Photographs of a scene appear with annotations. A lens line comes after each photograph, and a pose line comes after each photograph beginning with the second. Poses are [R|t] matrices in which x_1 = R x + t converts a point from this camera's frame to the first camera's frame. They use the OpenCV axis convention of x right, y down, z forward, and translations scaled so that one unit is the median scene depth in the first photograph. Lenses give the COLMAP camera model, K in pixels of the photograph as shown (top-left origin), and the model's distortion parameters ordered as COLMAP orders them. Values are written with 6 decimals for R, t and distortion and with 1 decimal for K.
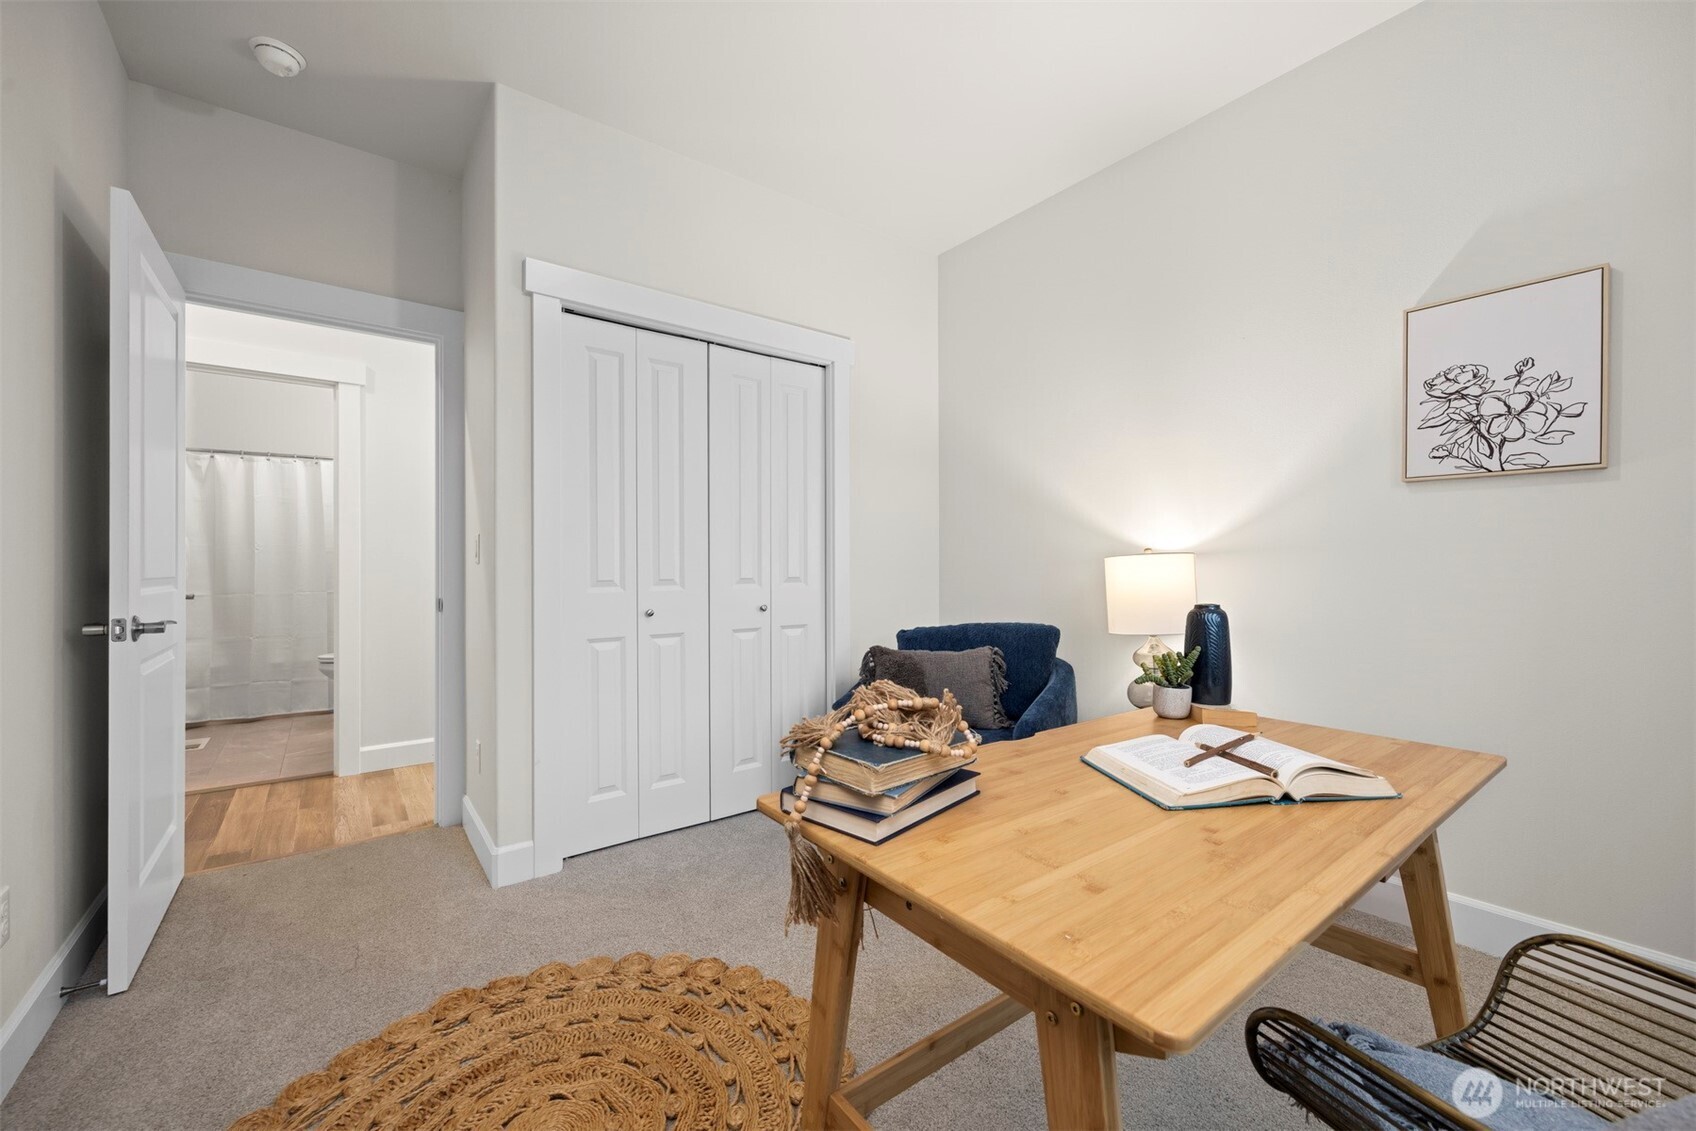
lens RADIAL K [[650.6, 0, 846.6], [0, 650.6, 563.3], [0, 0, 1]] dist [-0.000289, -0.000067]
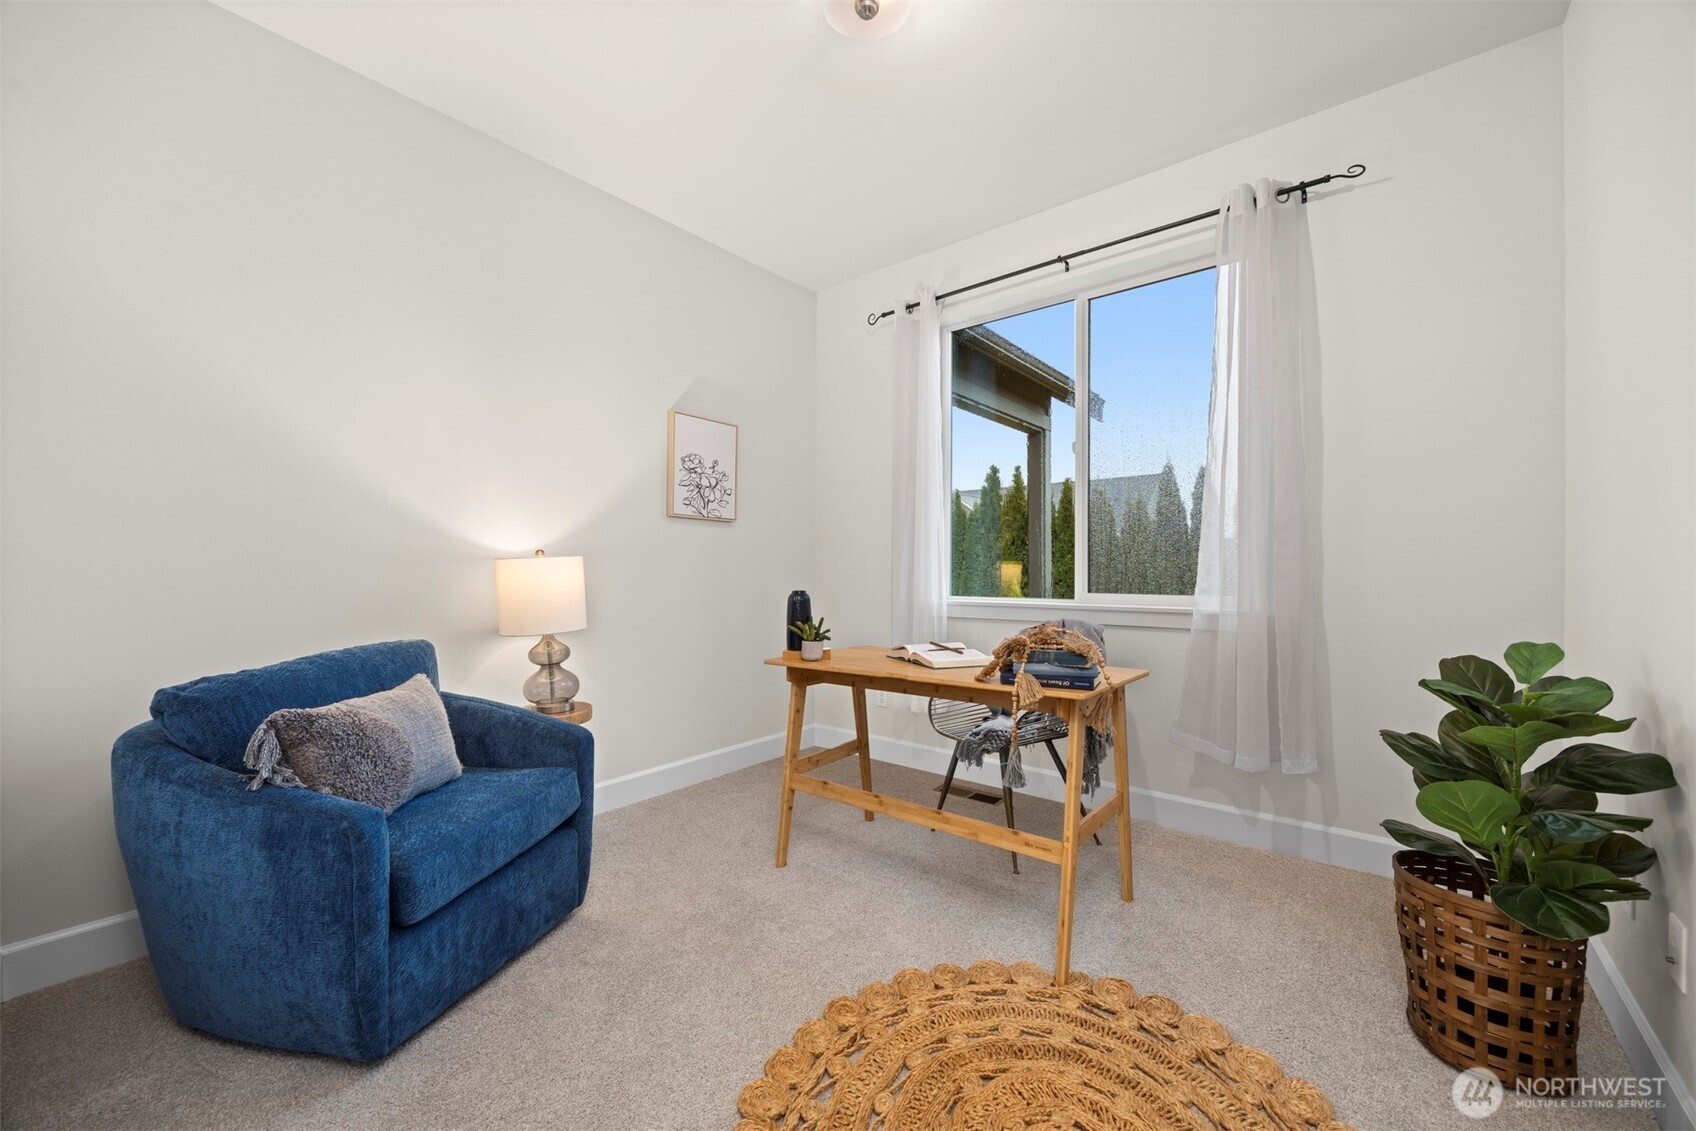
lens RADIAL K [[650.6, 0, 850.1], [0, 650.6, 571.2], [0, 0, 1]] dist [-0.000289, -0.000067]
pose [[-0.231397, -0.001230, 0.972859, -0.882910], [-0.001941, 0.999998, 0.000802, 0.009344], [-0.972858, -0.001703, -0.231399, 1.026991]]
